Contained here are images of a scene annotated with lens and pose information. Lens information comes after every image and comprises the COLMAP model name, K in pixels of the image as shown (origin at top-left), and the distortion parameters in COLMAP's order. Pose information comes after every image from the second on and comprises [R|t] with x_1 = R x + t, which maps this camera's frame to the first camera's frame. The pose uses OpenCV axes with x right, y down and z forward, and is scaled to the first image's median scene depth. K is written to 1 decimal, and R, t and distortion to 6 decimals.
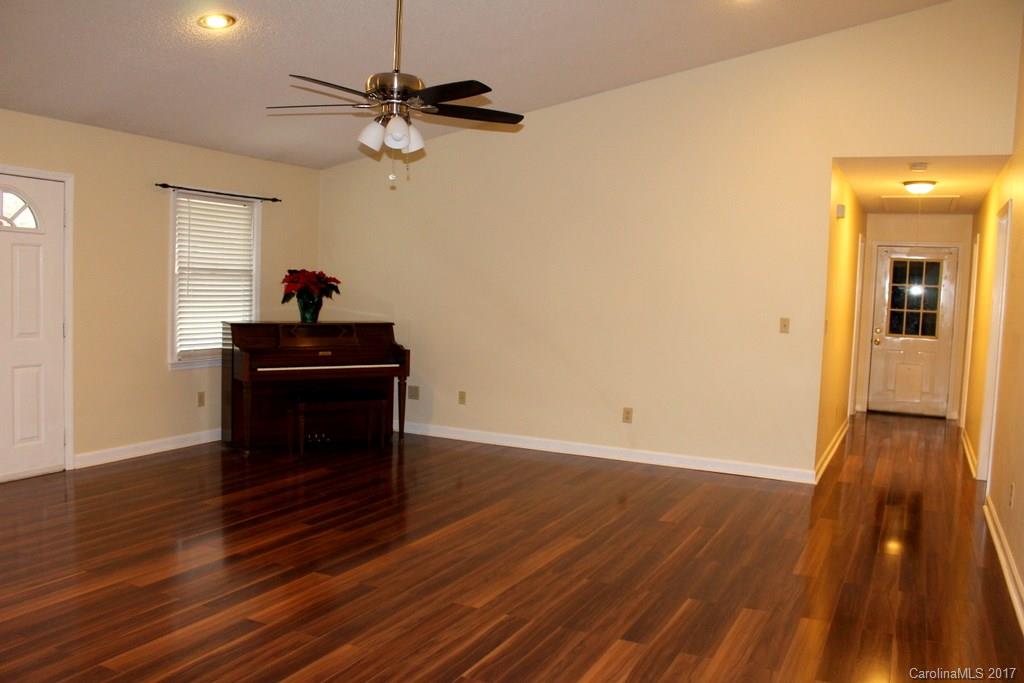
lens RADIAL K [[871.2, 0, 507.2], [0, 871.2, 339.1], [0, 0, 1]] dist [-0.128354, 0.068041]
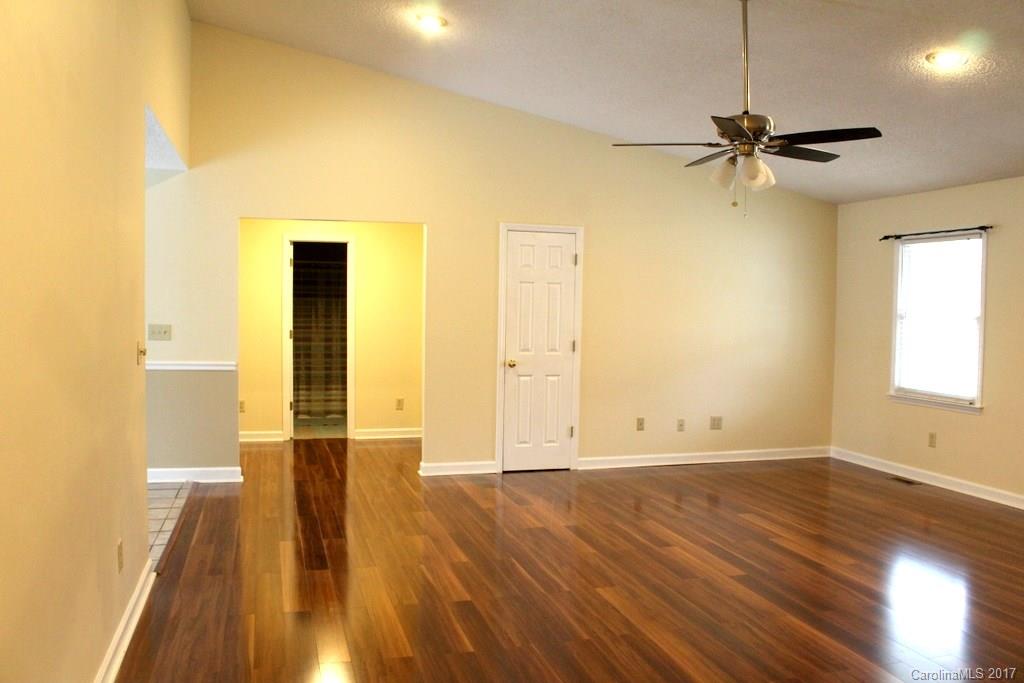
lens RADIAL K [[871.2, 0, 510.8], [0, 871.2, 342.1], [0, 0, 1]] dist [-0.128354, 0.068041]
pose [[-0.747949, -0.015740, -0.663570, 0.854698], [-0.078339, 0.994825, 0.064703, -0.089482], [0.659117, 0.100378, -0.745311, 1.808908]]
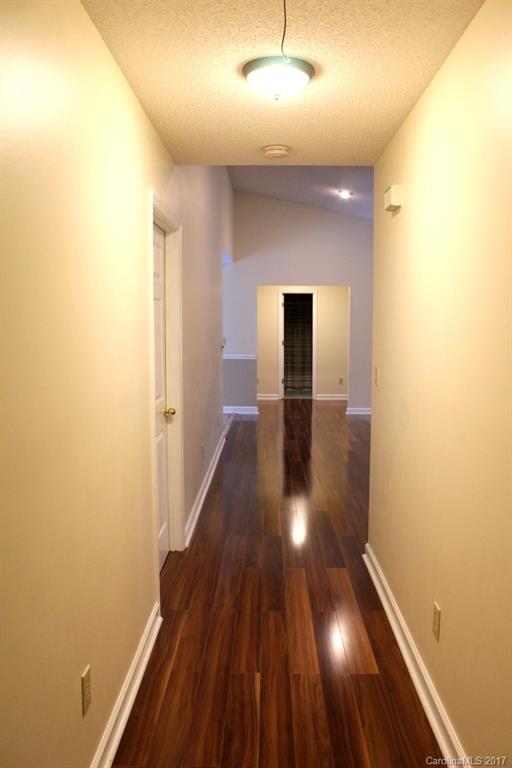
lens RADIAL K [[653.4, 0, 256.6], [0, 653.4, 384.8], [0, 0, 1]] dist [-0.128354, 0.068041]
pose [[-0.907455, 0.003178, -0.420137, 1.282579], [-0.057289, 0.989696, 0.131224, -0.132568], [0.416224, 0.143150, -0.897923, 2.664204]]
